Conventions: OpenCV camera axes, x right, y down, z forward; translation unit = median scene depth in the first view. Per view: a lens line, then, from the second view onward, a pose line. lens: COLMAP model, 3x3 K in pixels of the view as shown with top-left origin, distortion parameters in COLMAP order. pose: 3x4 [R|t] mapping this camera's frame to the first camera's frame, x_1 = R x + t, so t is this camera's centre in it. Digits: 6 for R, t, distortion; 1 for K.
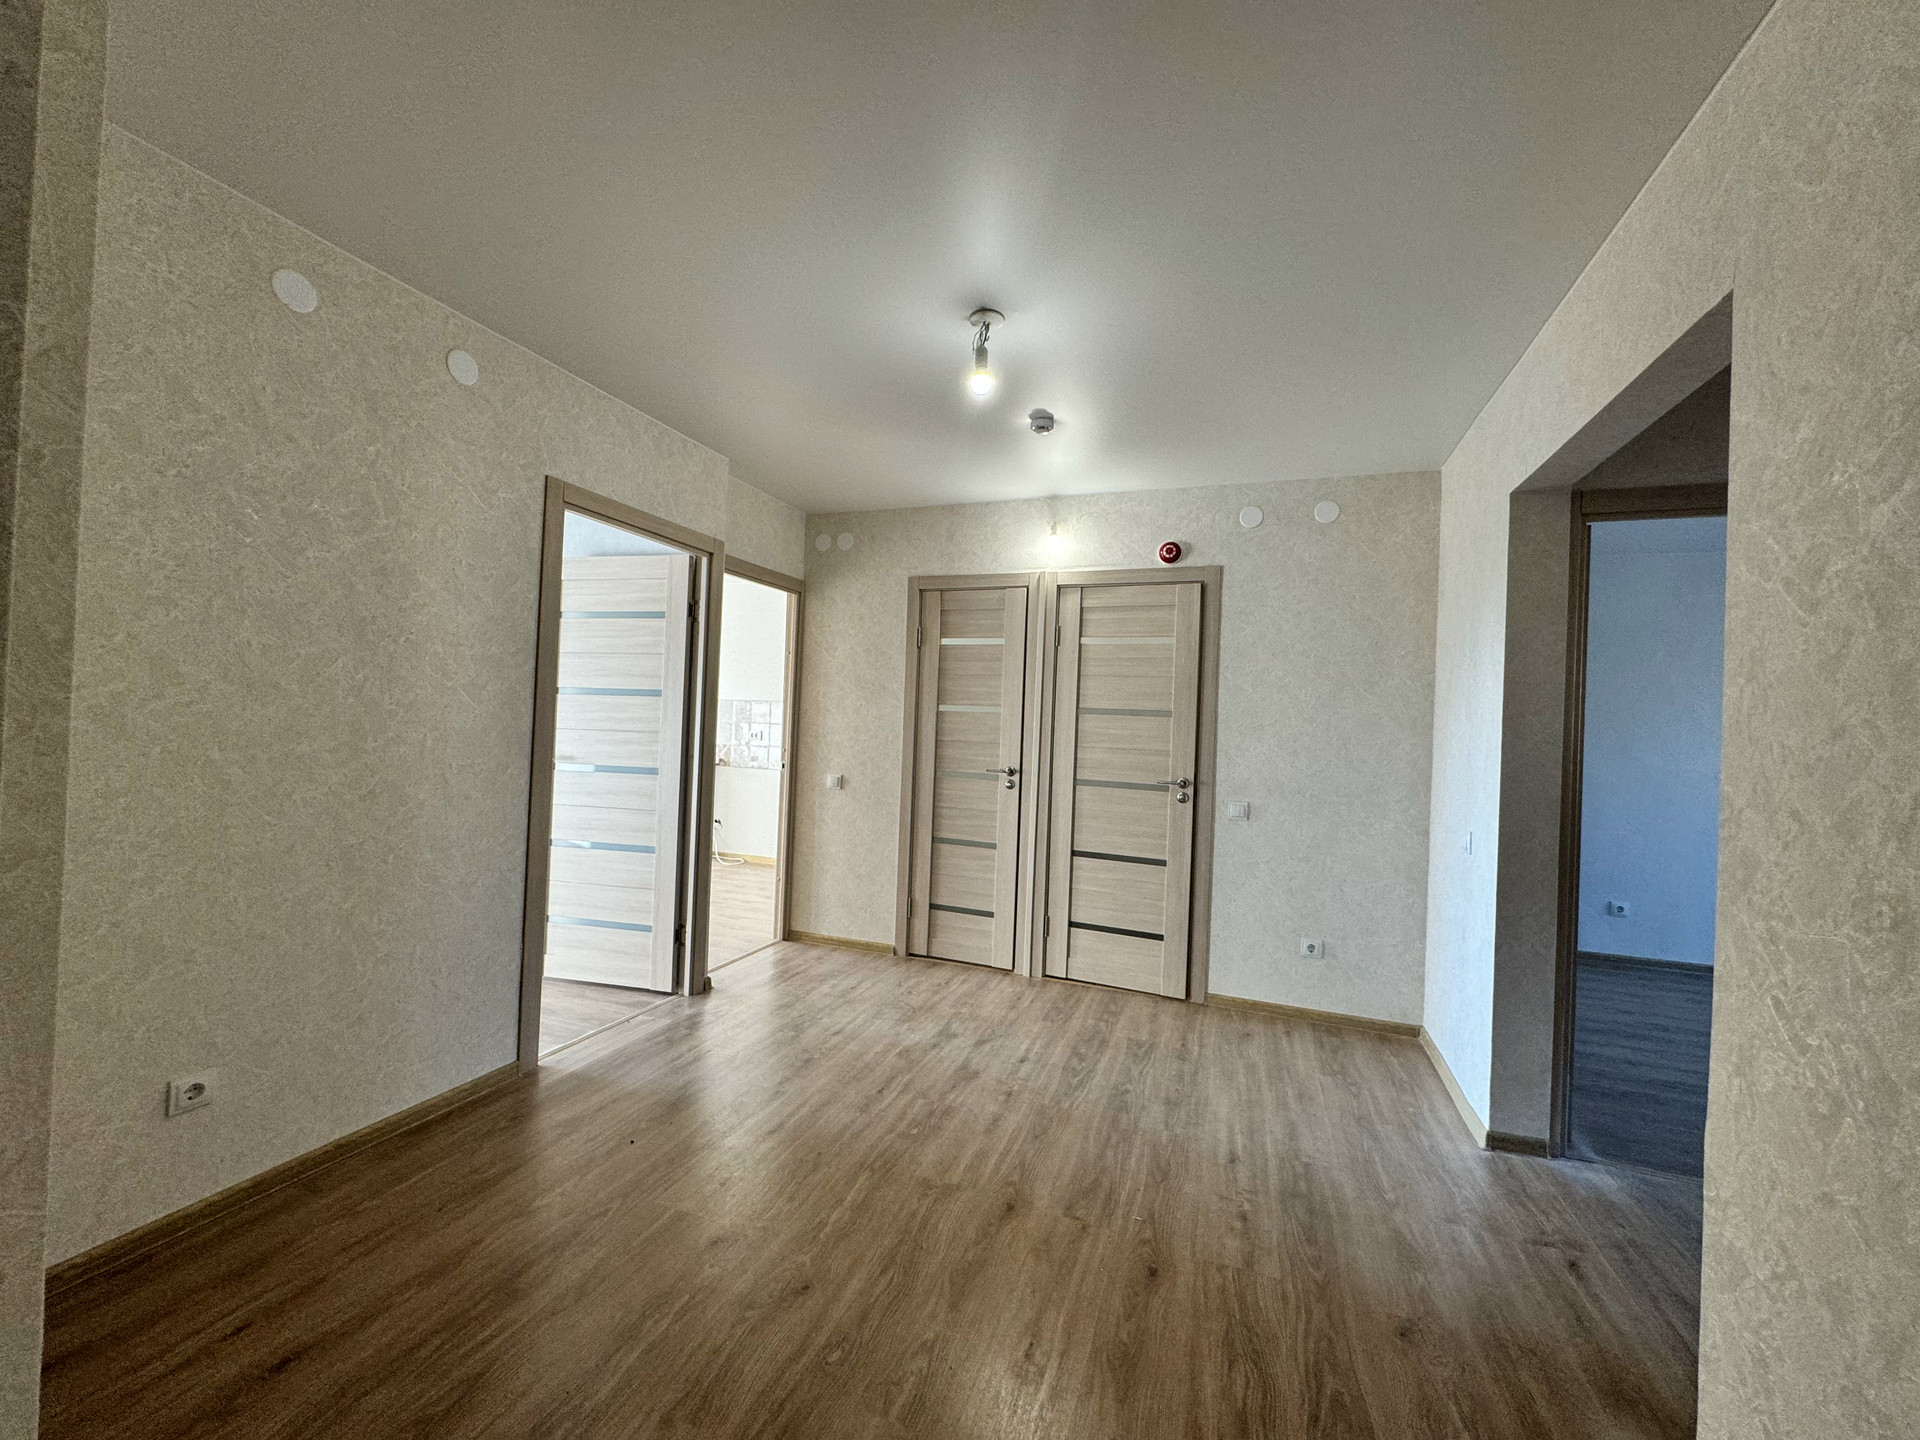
lens RADIAL K [[767.0, 0, 960.1], [0, 767.0, 722.2], [0, 0, 1]] dist [-0.002490, -0.000117]
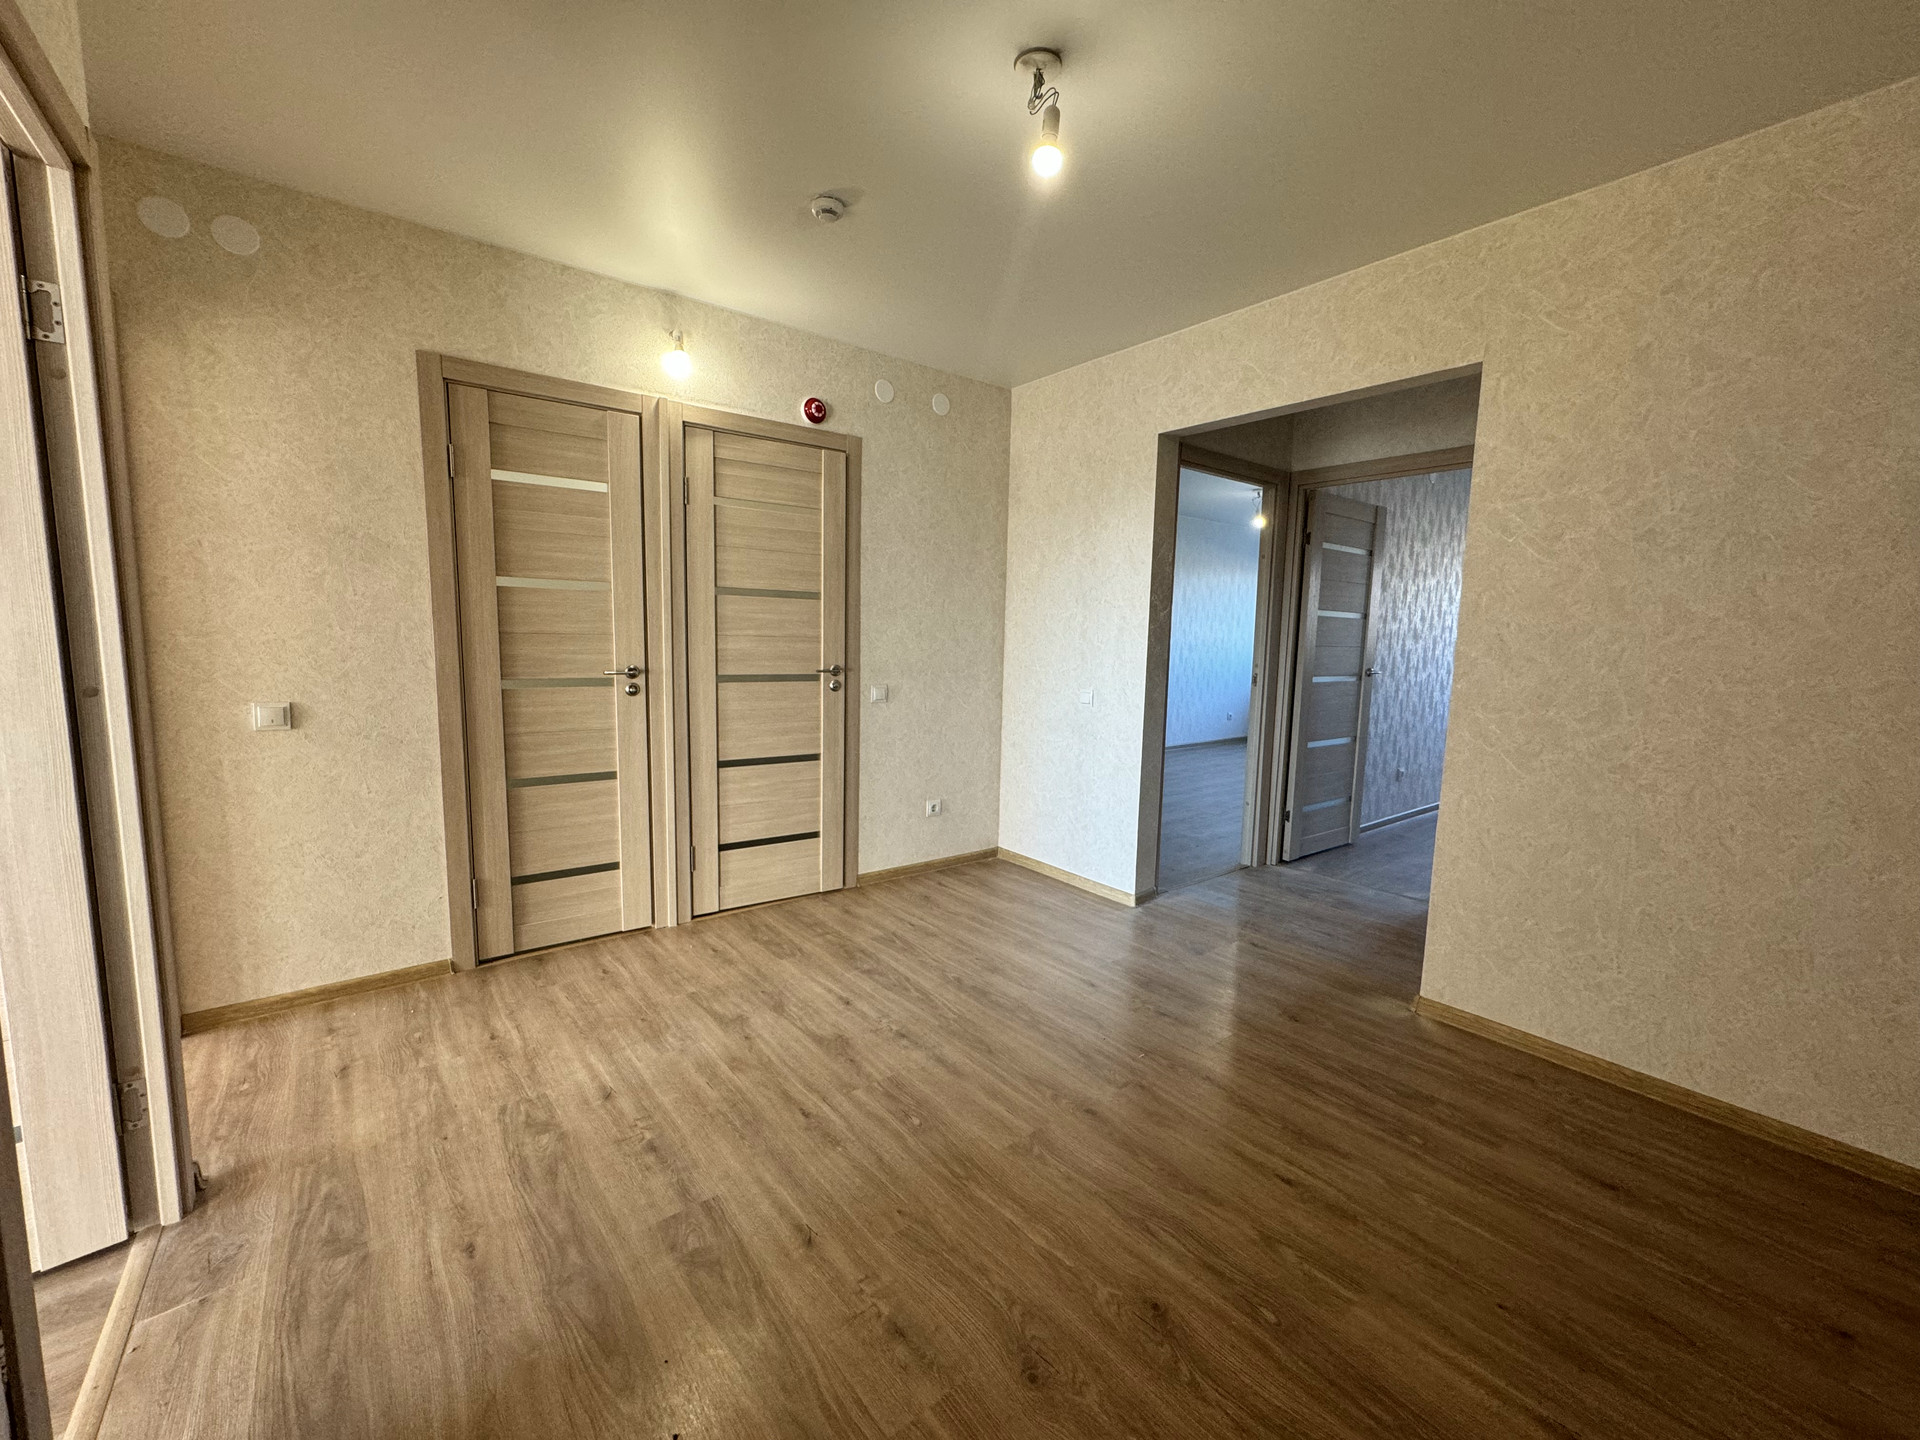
lens RADIAL K [[767.0, 0, 955.9], [0, 767.0, 721.6], [0, 0, 1]] dist [-0.002490, -0.000117]
pose [[0.520027, -0.128858, 0.844374, -0.426362], [-0.006765, 0.987903, 0.154928, -0.005384], [-0.854123, -0.086279, 0.512864, 0.373535]]
